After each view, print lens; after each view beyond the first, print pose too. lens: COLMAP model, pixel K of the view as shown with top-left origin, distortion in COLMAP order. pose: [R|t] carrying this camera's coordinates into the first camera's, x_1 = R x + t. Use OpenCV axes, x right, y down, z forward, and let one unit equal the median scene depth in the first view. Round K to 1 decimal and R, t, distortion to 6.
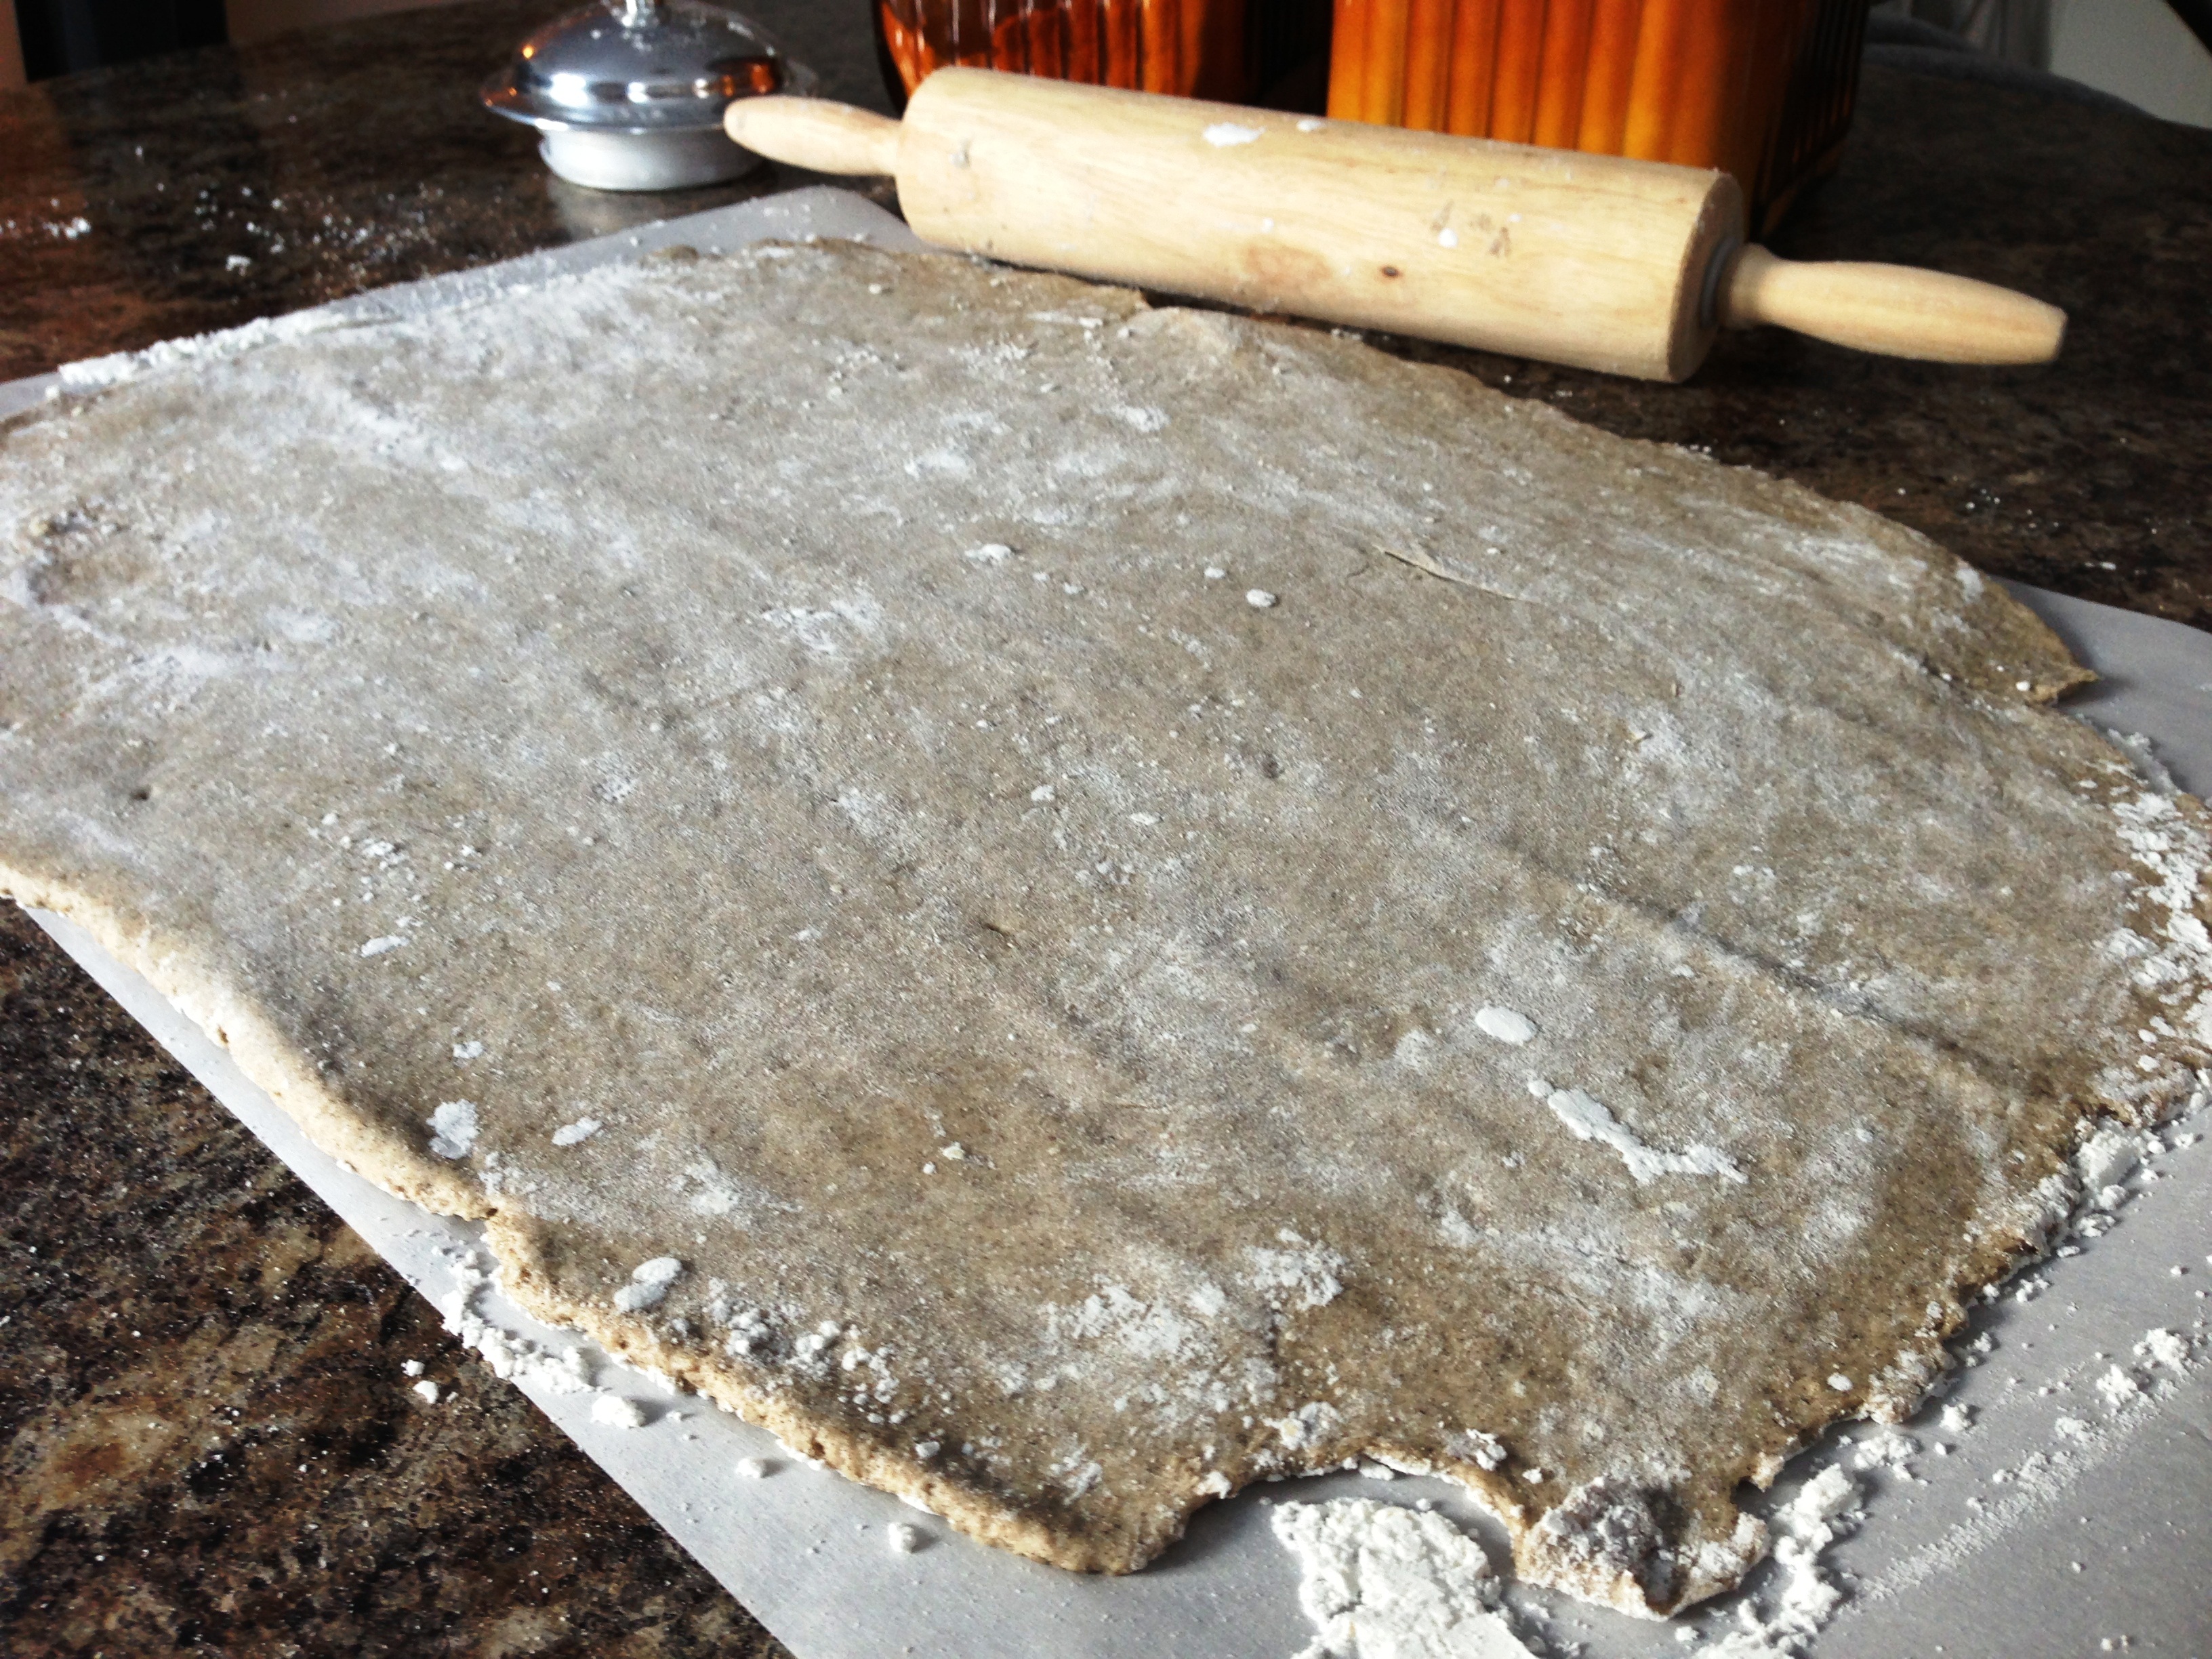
lens RADIAL K [[2120.1, 0, 1099.7], [0, 2120.1, 802.8], [0, 0, 1]] dist [0.116839, -0.249622]
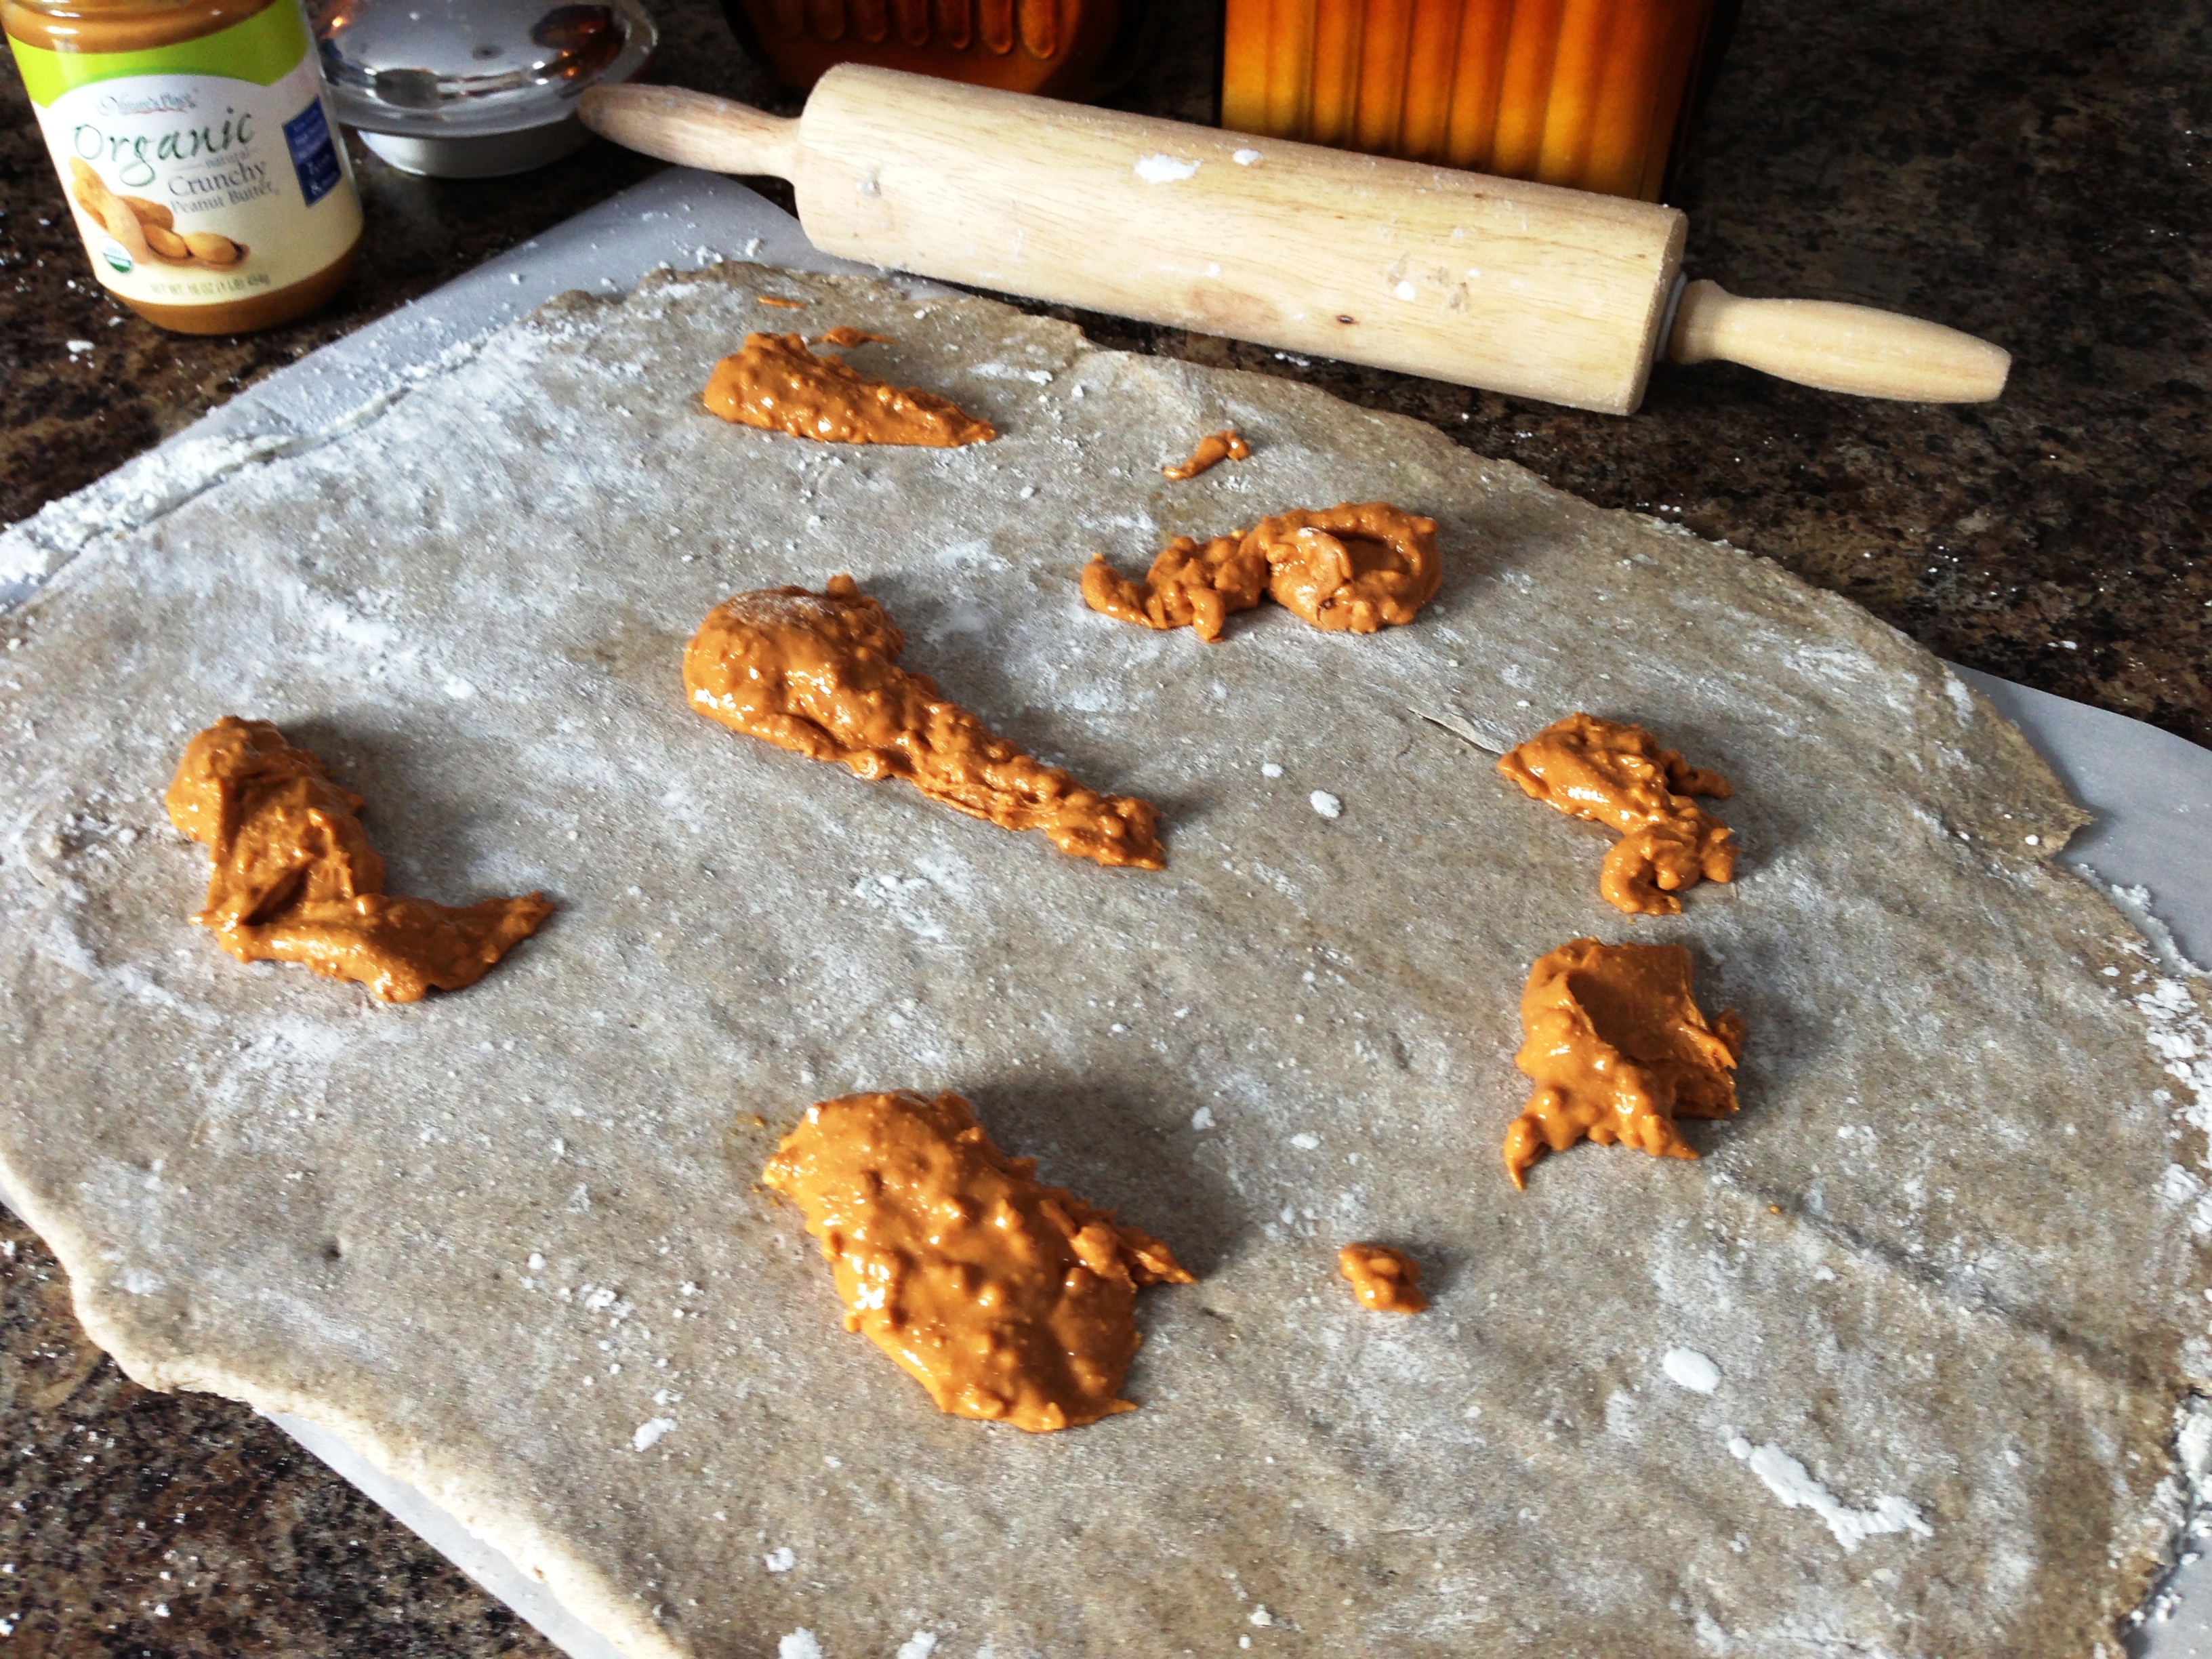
lens RADIAL K [[2120.1, 0, 1099.7], [0, 2120.1, 802.8], [0, 0, 1]] dist [0.116839, -0.249622]
pose [[0.985019, -0.121758, 0.122118, -0.183602], [0.090857, 0.968320, 0.232598, -0.400711], [-0.146570, -0.218018, 0.964876, 0.018362]]
